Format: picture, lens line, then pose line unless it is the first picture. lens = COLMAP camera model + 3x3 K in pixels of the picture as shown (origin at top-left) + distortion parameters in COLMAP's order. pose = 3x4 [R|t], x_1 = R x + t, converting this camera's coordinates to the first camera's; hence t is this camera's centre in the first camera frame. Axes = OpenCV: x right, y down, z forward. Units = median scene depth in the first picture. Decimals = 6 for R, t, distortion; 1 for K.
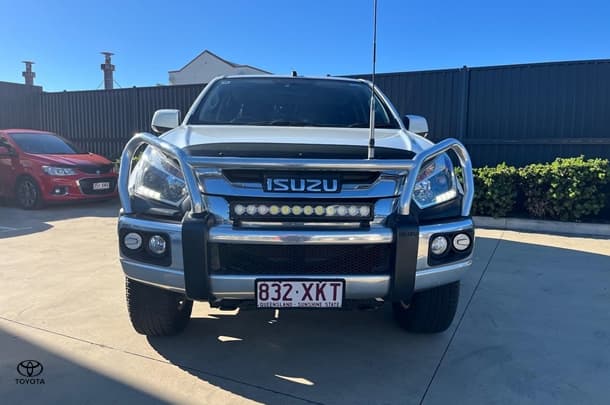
lens RADIAL K [[457.6, 0, 305.0], [0, 457.6, 202.5], [0, 0, 1]] dist [0.000303, -0.001772]
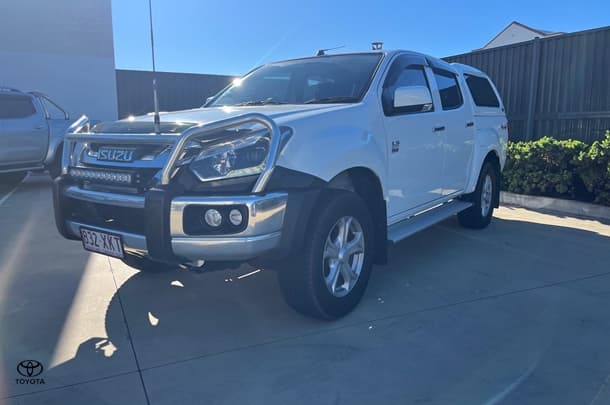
lens RADIAL K [[457.6, 0, 305.0], [0, 457.6, 202.5], [0, 0, 1]] dist [0.000303, -0.001772]
pose [[0.798675, 0.081780, -0.596180, 1.114959], [-0.057670, 0.996564, 0.059444, -0.013933], [0.598993, -0.013095, 0.800647, 0.316129]]
